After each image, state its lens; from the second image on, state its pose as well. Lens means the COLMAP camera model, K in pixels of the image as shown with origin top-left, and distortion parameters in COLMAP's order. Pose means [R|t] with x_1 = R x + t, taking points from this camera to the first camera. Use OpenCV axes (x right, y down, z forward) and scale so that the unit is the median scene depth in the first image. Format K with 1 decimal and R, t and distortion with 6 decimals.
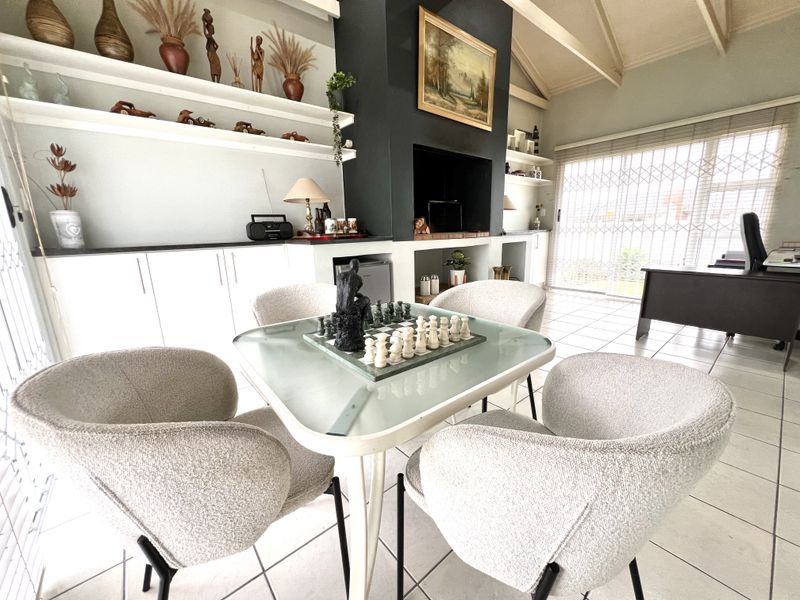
lens RADIAL K [[319.6, 0, 401.1], [0, 319.6, 302.6], [0, 0, 1]] dist [-0.000796, 0.000475]
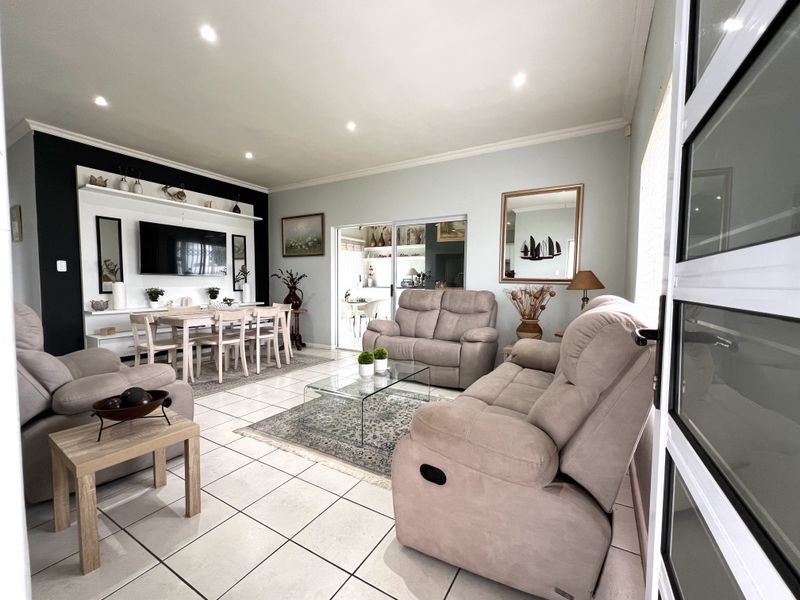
lens RADIAL K [[339.6, 0, 397.8], [0, 339.6, 301.9], [0, 0, 1]] dist [-0.004954, 0.000400]
pose [[0.327285, 0.081976, -0.941363, 2.483424], [-0.224552, 0.974438, 0.006786, -0.051291], [0.917856, 0.209164, 0.337327, -0.159370]]
